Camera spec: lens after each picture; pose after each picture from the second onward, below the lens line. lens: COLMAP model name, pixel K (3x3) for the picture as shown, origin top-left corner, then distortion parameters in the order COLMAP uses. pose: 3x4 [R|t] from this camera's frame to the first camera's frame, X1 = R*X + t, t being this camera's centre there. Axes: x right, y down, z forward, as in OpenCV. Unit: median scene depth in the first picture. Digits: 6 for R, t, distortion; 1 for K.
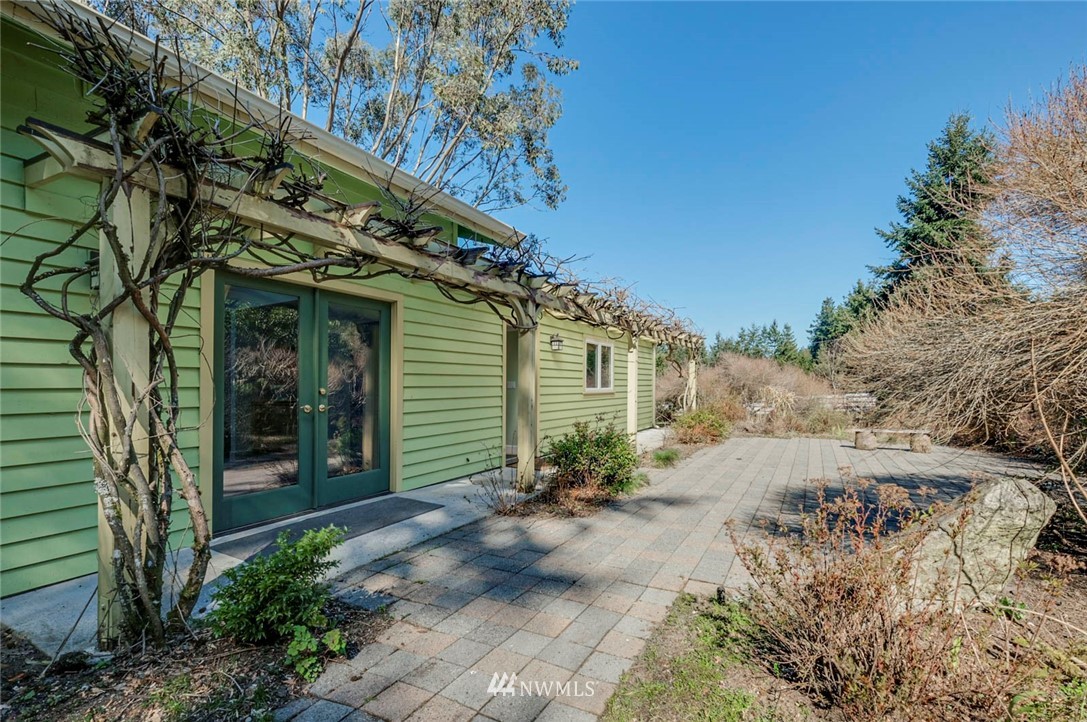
lens RADIAL K [[483.8, 0, 549.5], [0, 483.8, 347.7], [0, 0, 1]] dist [-0.005704, -0.000378]
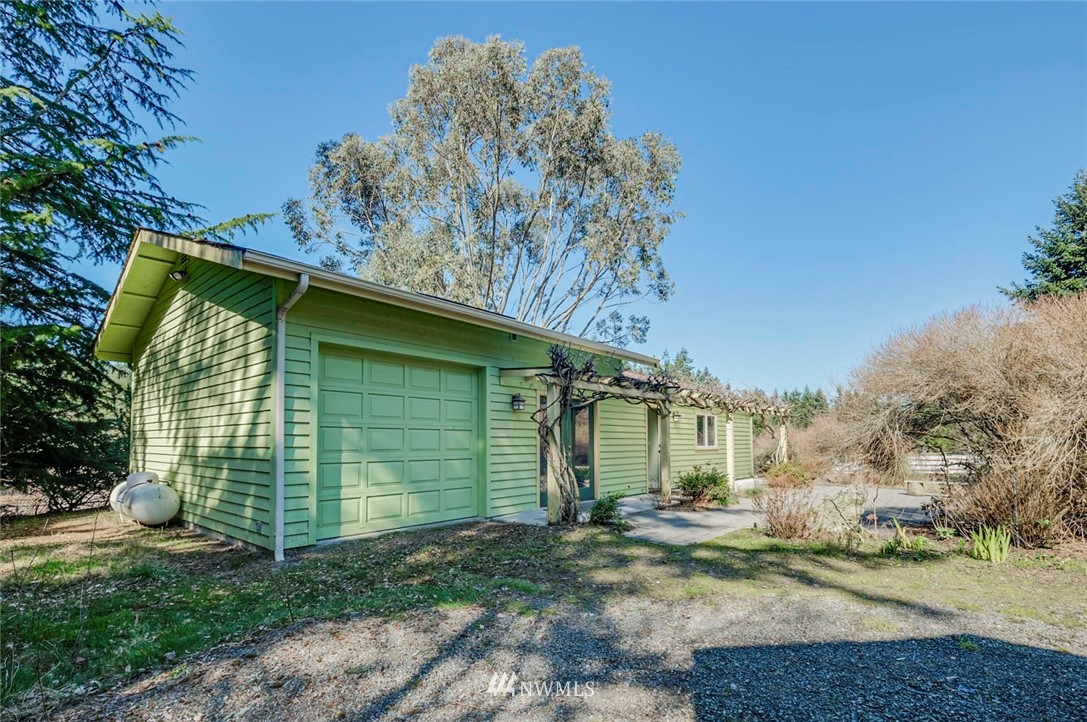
lens RADIAL K [[496.7, 0, 521.2], [0, 496.7, 366.9], [0, 0, 1]] dist [-0.000902, -0.000259]
pose [[0.968655, -0.019266, -0.247663, -0.065512], [0.004065, 0.998084, -0.061743, -0.066705], [0.248378, 0.058800, 0.966877, -0.620843]]
